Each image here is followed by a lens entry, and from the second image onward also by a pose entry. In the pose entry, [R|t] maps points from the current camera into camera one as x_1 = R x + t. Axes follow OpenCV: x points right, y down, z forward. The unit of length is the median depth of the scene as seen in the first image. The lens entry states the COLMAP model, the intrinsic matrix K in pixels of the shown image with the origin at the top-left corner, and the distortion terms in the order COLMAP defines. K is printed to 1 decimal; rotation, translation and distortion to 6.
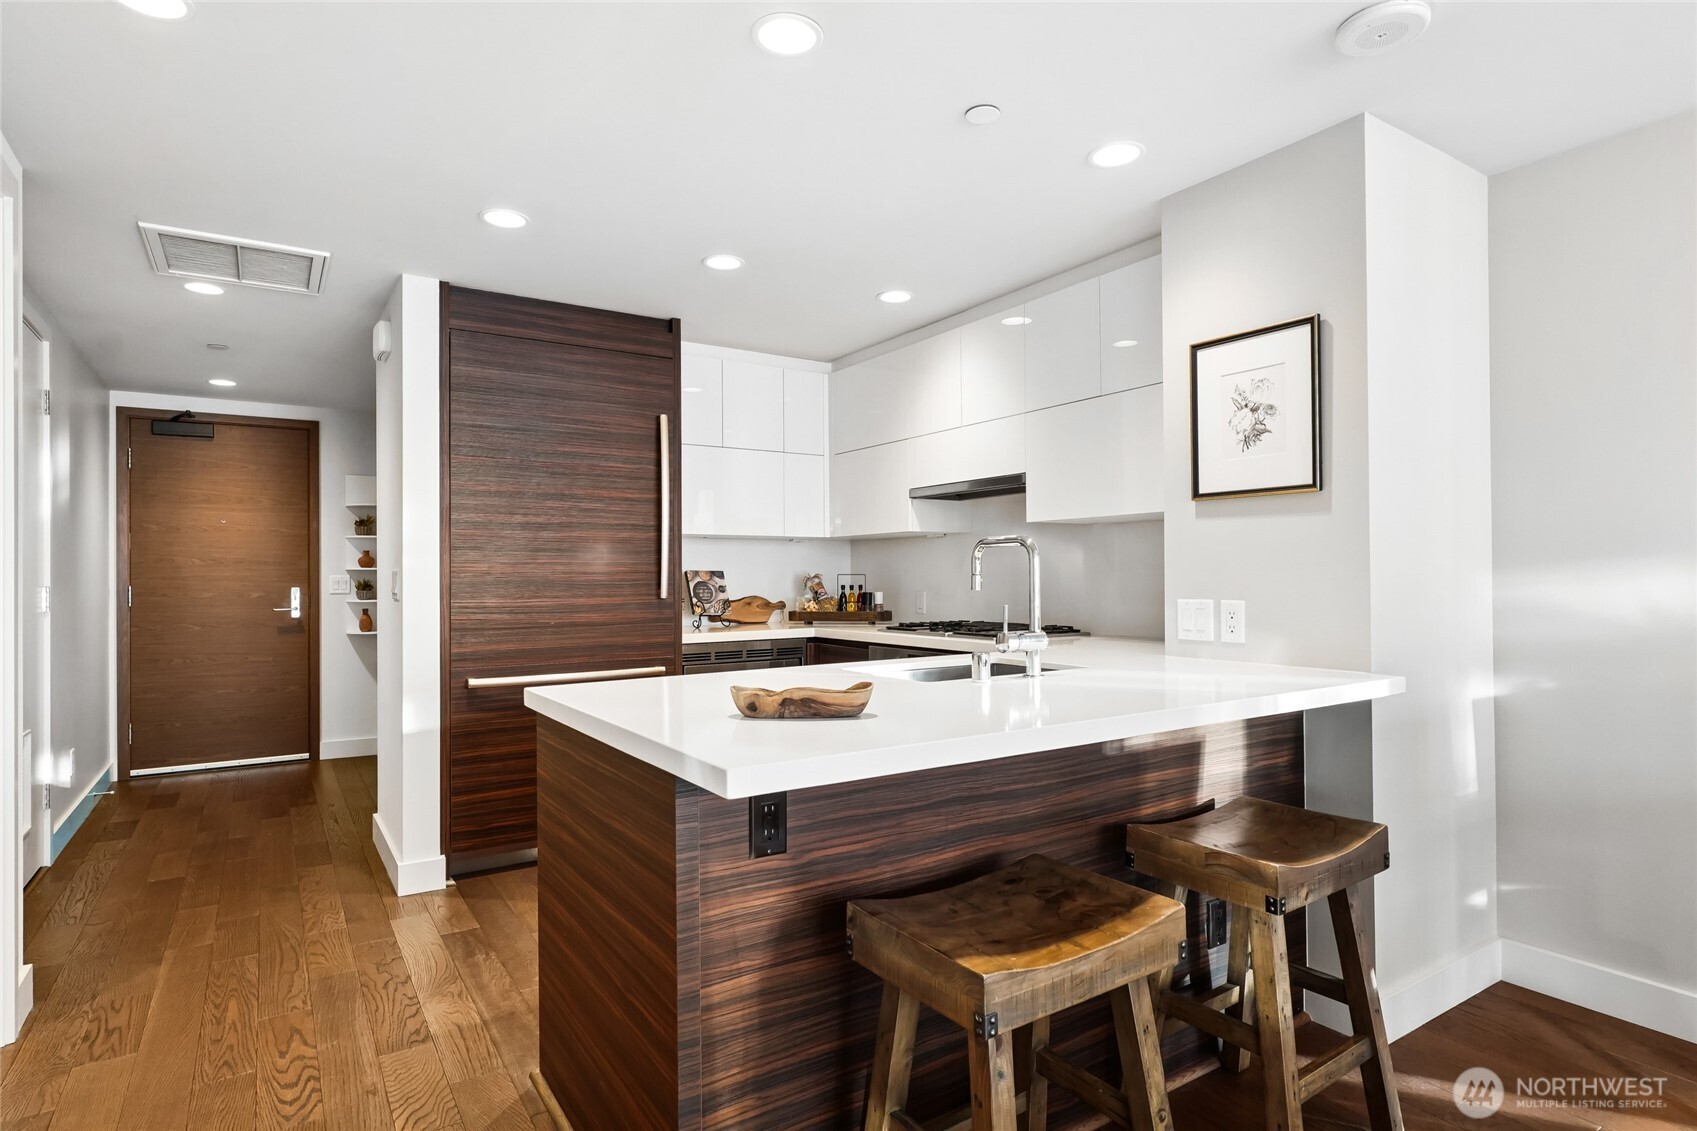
lens RADIAL K [[902.4, 0, 848.5], [0, 902.4, 565.5], [0, 0, 1]] dist [-0.000840, -0.000338]
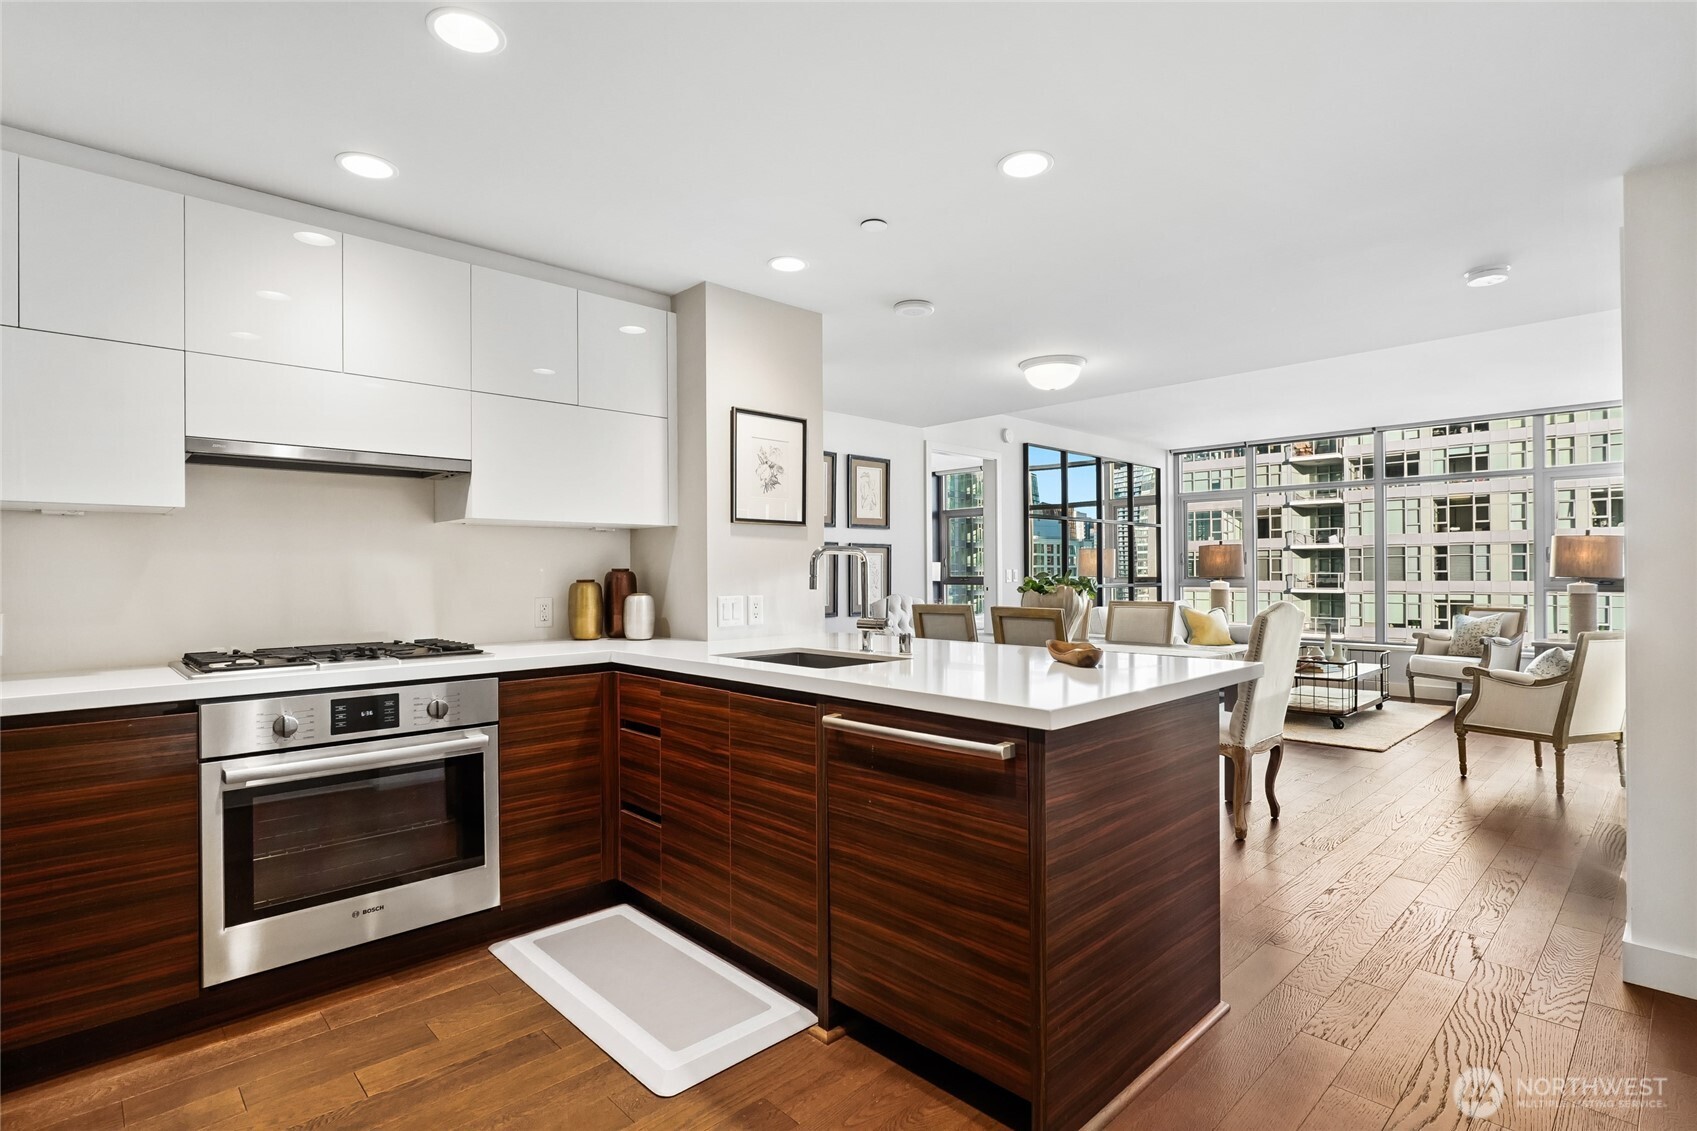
lens RADIAL K [[818.0, 0, 851.7], [0, 818.0, 567.2], [0, 0, 1]] dist [-0.004690, 0.000307]
pose [[-0.190352, 0.014803, 0.981604, -0.575415], [-0.002906, 0.999873, -0.015642, 0.009141], [-0.981712, -0.005830, -0.190285, 0.717820]]
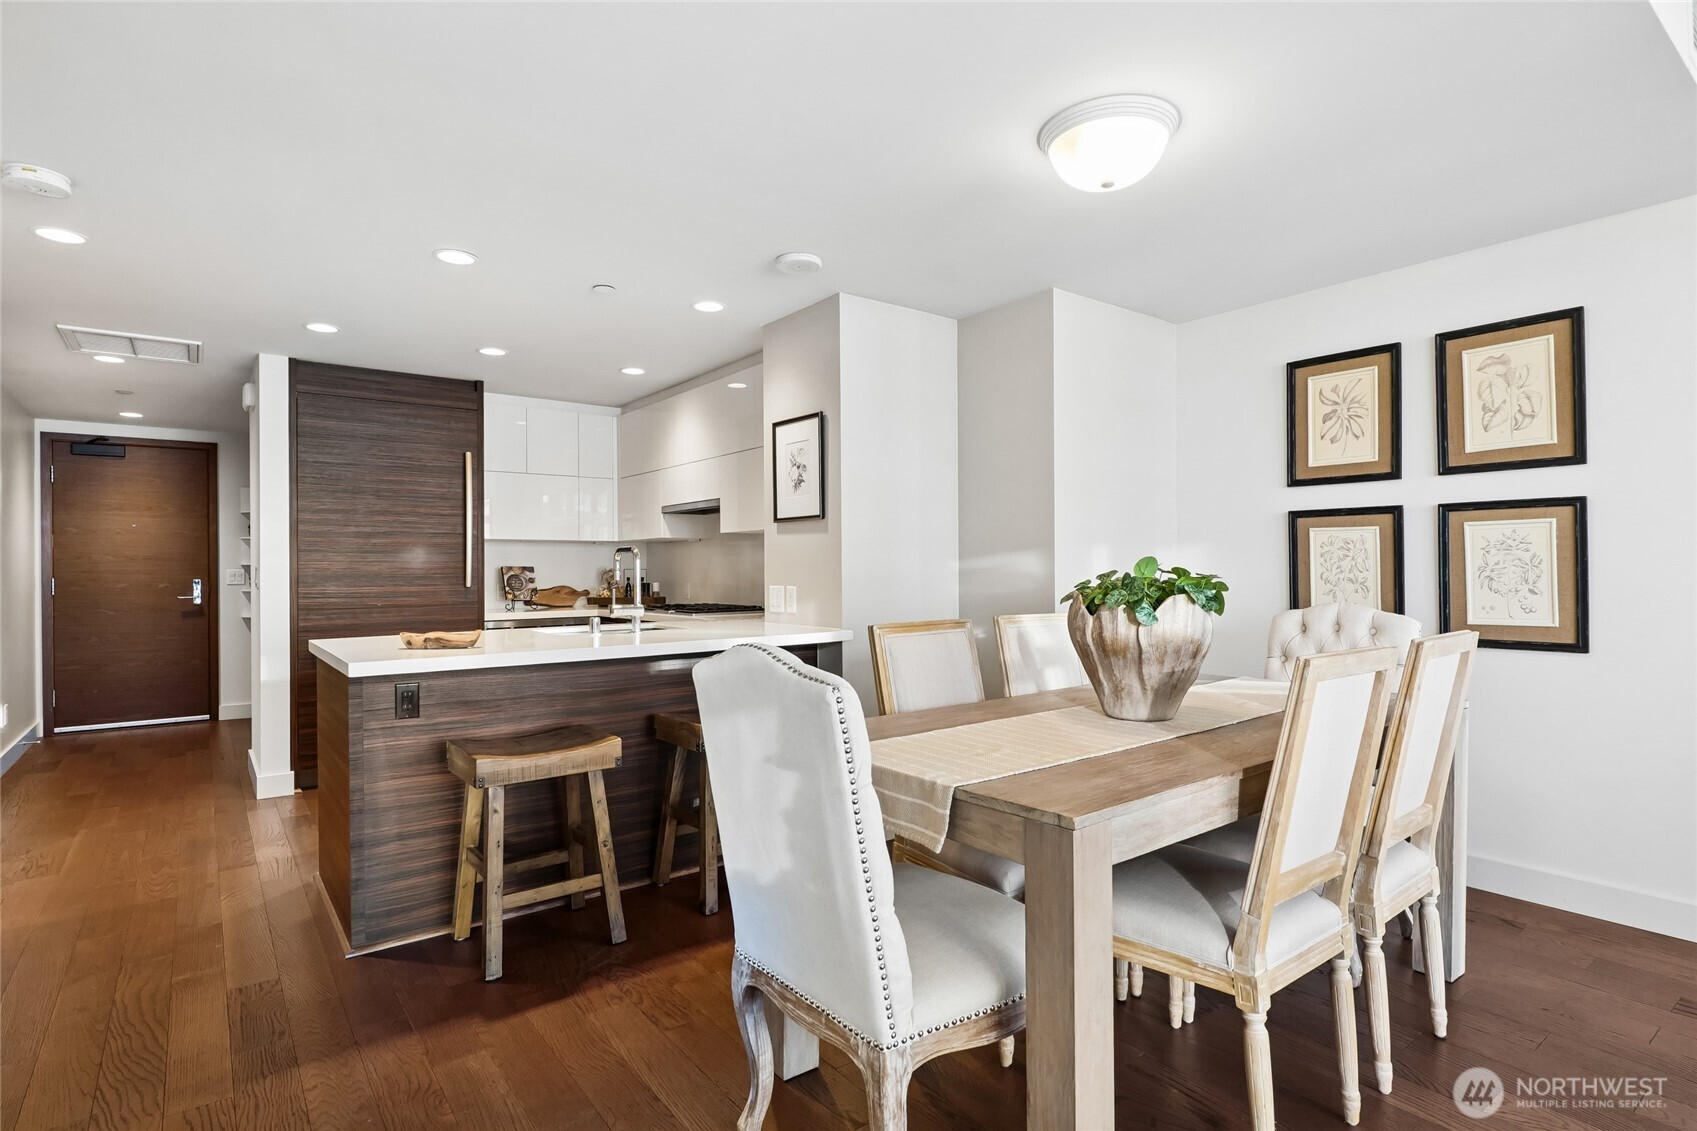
lens RADIAL K [[860.0, 0, 848.5], [0, 860.0, 565.5], [0, 0, 1]] dist [-0.002440, 0.000125]
pose [[0.997277, 0.000323, 0.073751, 0.271531], [-0.000860, 0.999973, 0.007248, -0.006021], [-0.073746, -0.007291, 0.997250, -0.337528]]
